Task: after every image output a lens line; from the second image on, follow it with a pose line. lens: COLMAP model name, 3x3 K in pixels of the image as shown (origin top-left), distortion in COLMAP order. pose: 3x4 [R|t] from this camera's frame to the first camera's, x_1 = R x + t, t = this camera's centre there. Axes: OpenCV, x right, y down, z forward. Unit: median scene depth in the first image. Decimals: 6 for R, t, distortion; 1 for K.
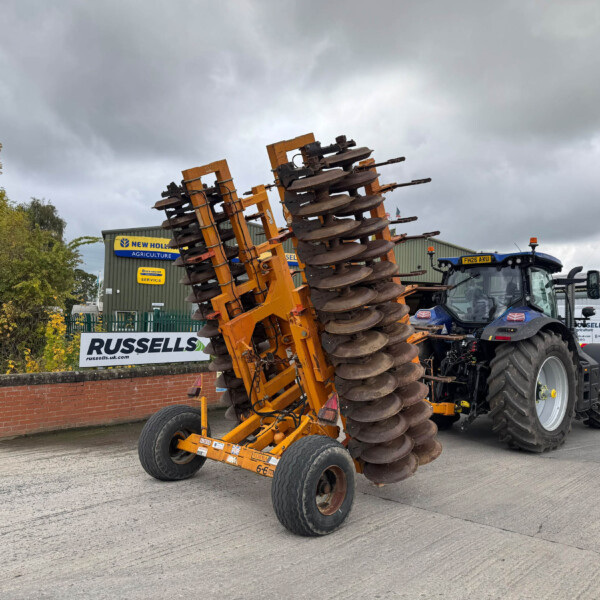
lens RADIAL K [[555.8, 0, 300.0], [0, 555.8, 300.0], [0, 0, 1]] dist [0.150836, -0.329962]
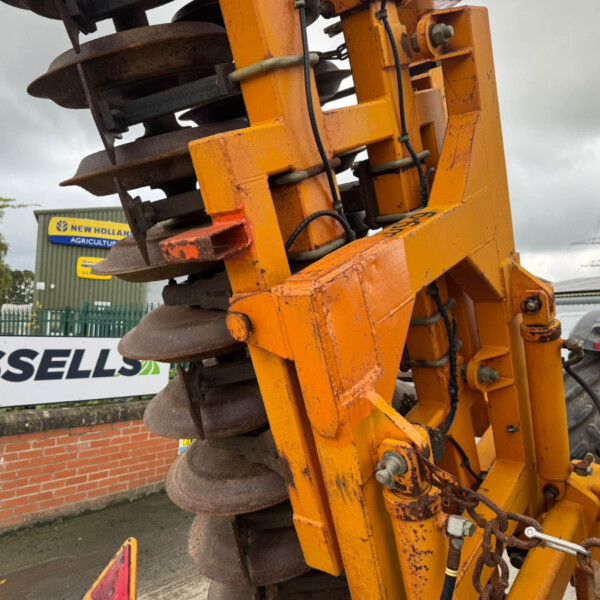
lens RADIAL K [[556.5, 0, 301.8], [0, 556.5, 309.9], [0, 0, 1]] dist [0.104806, -0.205248]
pose [[0.996953, 0.020545, 0.075247, -0.083744], [-0.020654, 0.999786, 0.000667, 0.029625], [-0.075217, -0.002219, 0.997165, 0.504035]]
